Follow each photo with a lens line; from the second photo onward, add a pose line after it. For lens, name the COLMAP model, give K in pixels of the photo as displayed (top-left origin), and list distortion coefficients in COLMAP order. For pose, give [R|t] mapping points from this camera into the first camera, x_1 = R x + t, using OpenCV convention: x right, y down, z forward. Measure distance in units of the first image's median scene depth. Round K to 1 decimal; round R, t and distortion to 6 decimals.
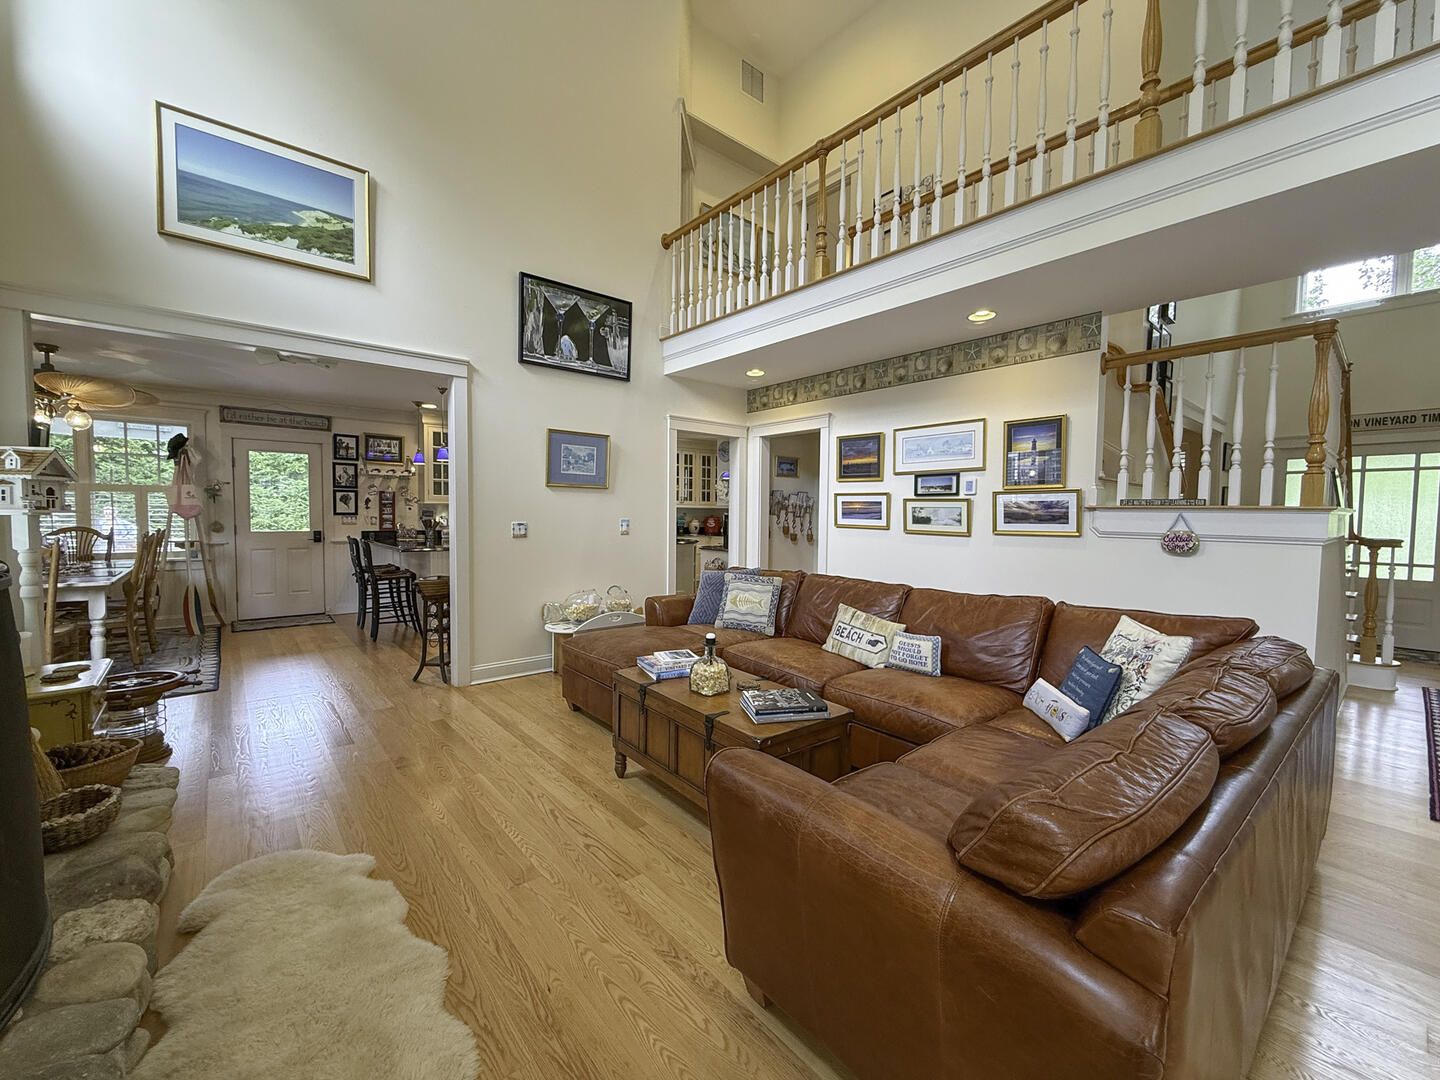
lens RADIAL K [[586.7, 0, 717.0], [0, 586.7, 539.1], [0, 0, 1]] dist [0.002590, -0.000239]
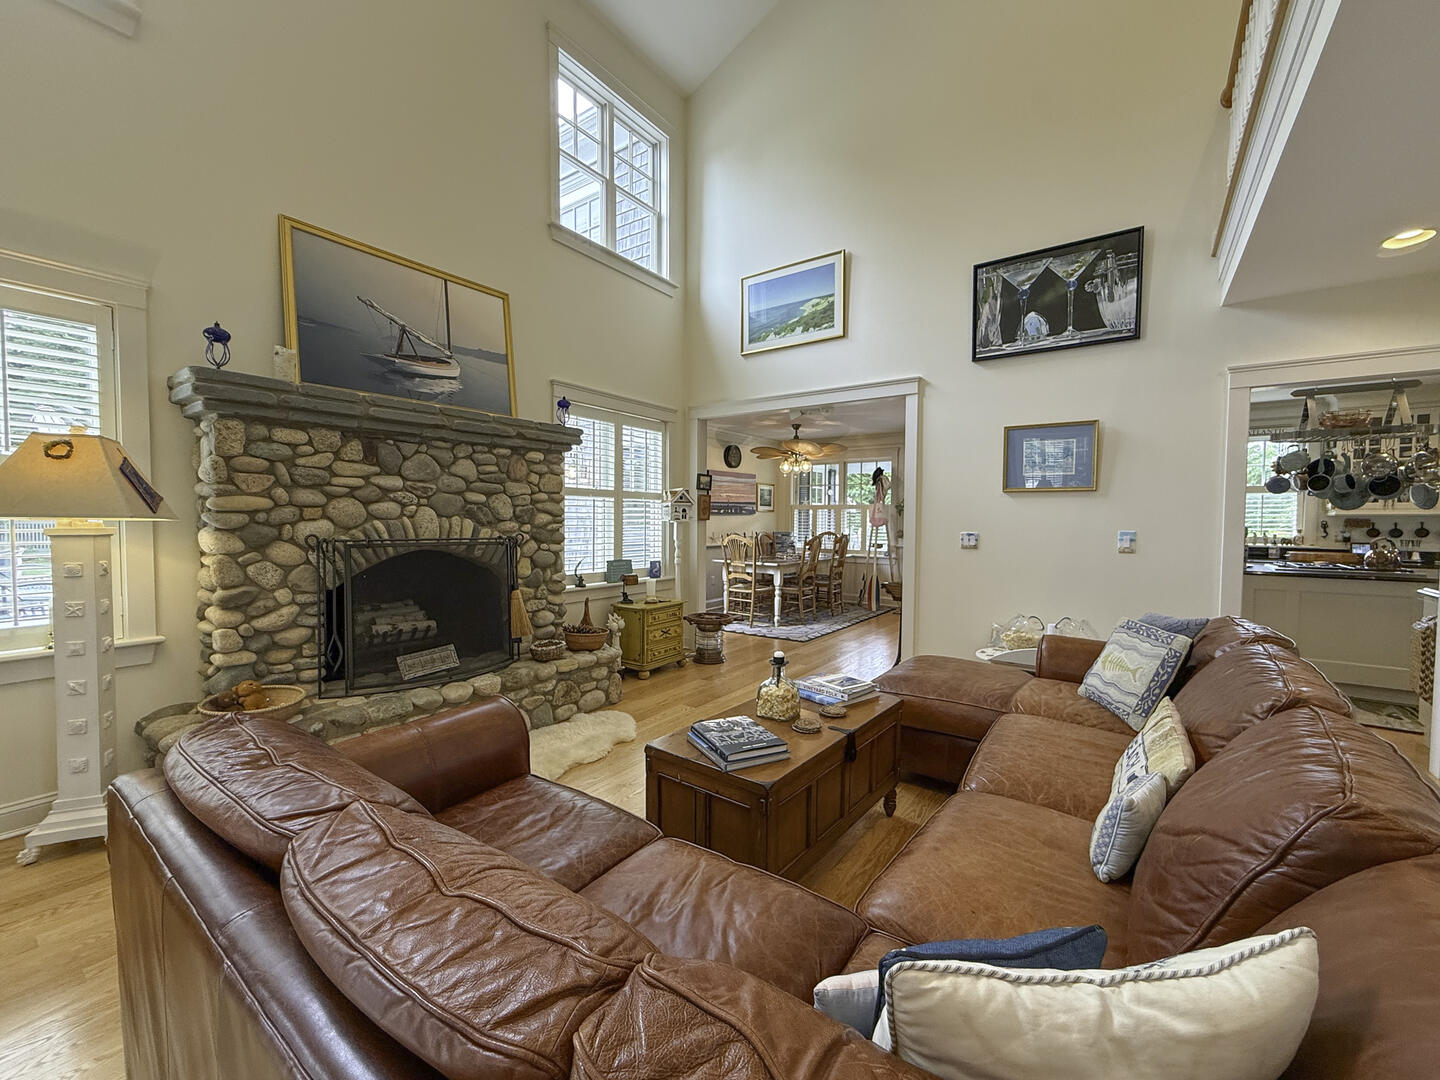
lens RADIAL K [[582.1, 0, 716.4], [0, 582.1, 539.7], [0, 0, 1]] dist [0.001769, -0.000160]
pose [[0.246946, 0.027371, -0.968643, 0.442142], [-0.048868, 0.998681, 0.015762, -0.011121], [0.967796, 0.043444, 0.247958, 0.360173]]
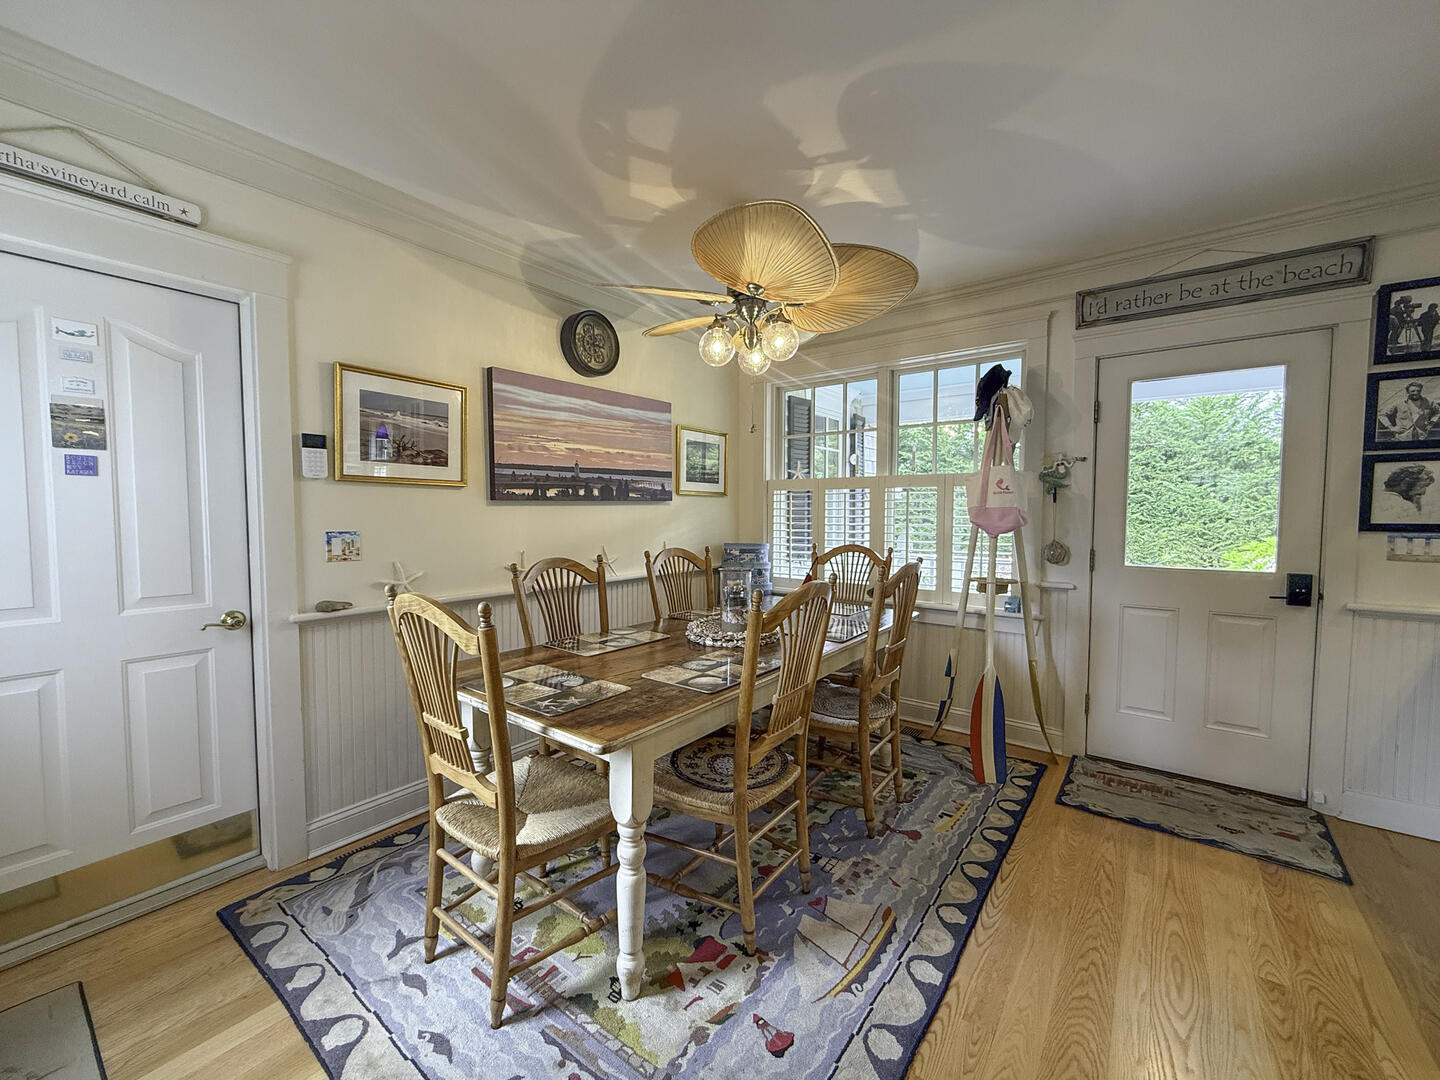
lens RADIAL K [[582.1, 0, 716.4], [0, 582.1, 539.7], [0, 0, 1]] dist [0.001769, -0.000160]
pose [[0.215928, 0.038099, -0.975666, -0.604417], [-0.042296, 0.998665, 0.029636, -0.045176], [0.975493, 0.034868, 0.217252, 0.844037]]
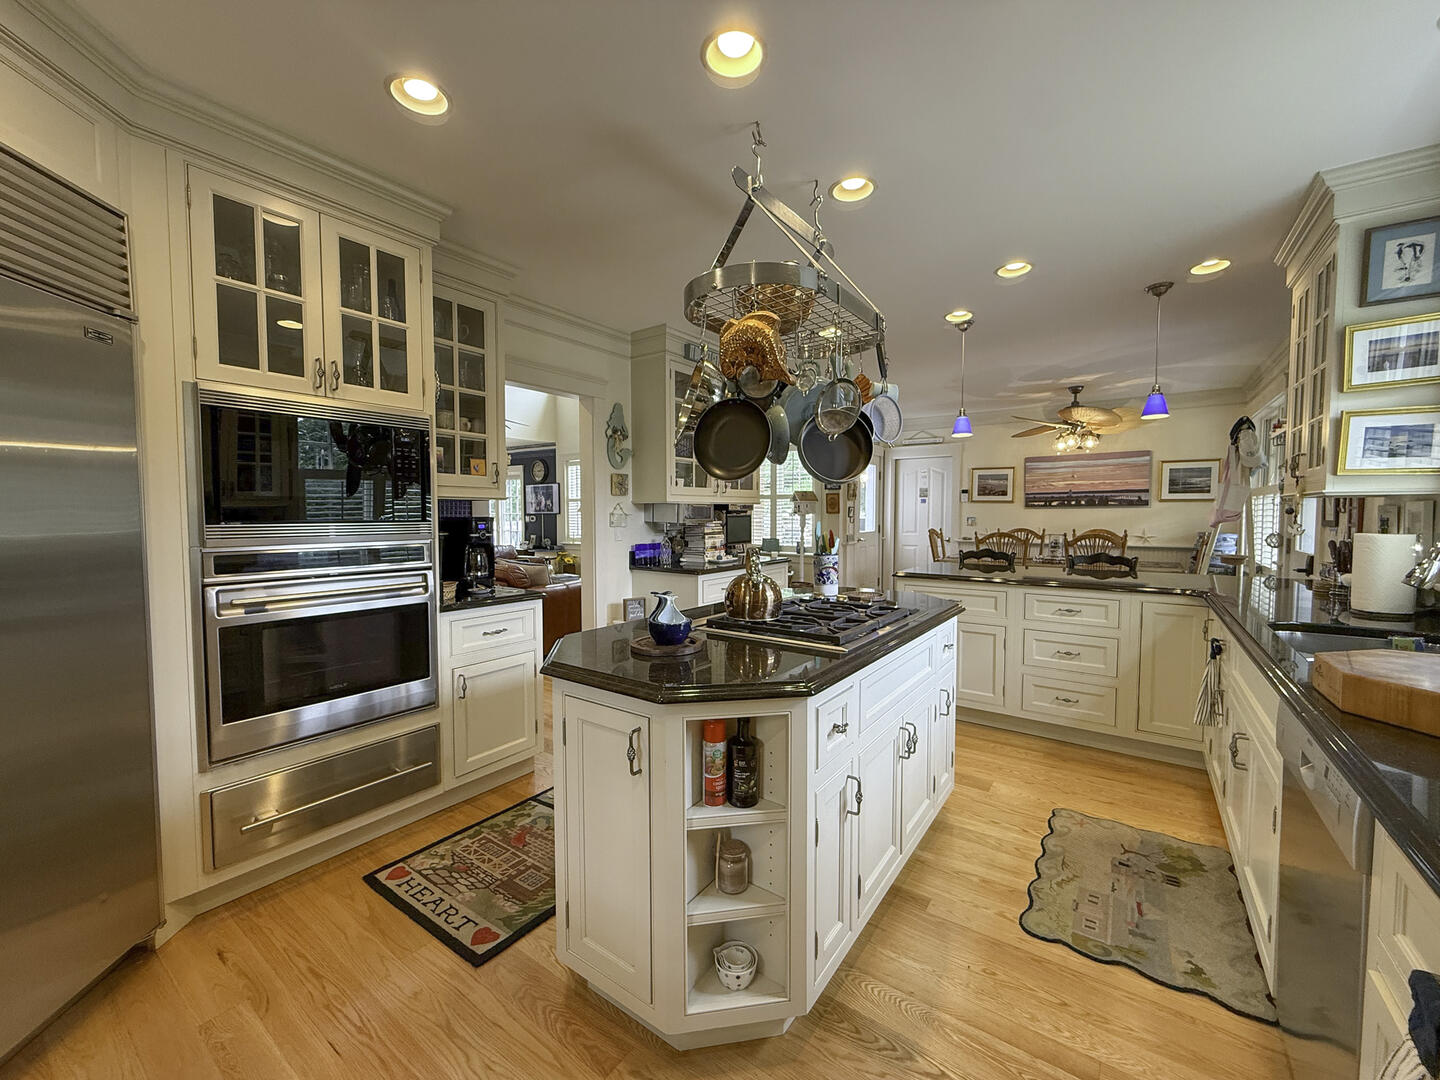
lens RADIAL K [[582.1, 0, 716.4], [0, 582.1, 539.7], [0, 0, 1]] dist [0.001769, -0.000160]
pose [[-0.969367, 0.001012, -0.245613, -0.054724], [-0.021581, 0.995773, 0.089278, -0.091163], [0.244665, 0.091844, -0.965248, 2.029031]]
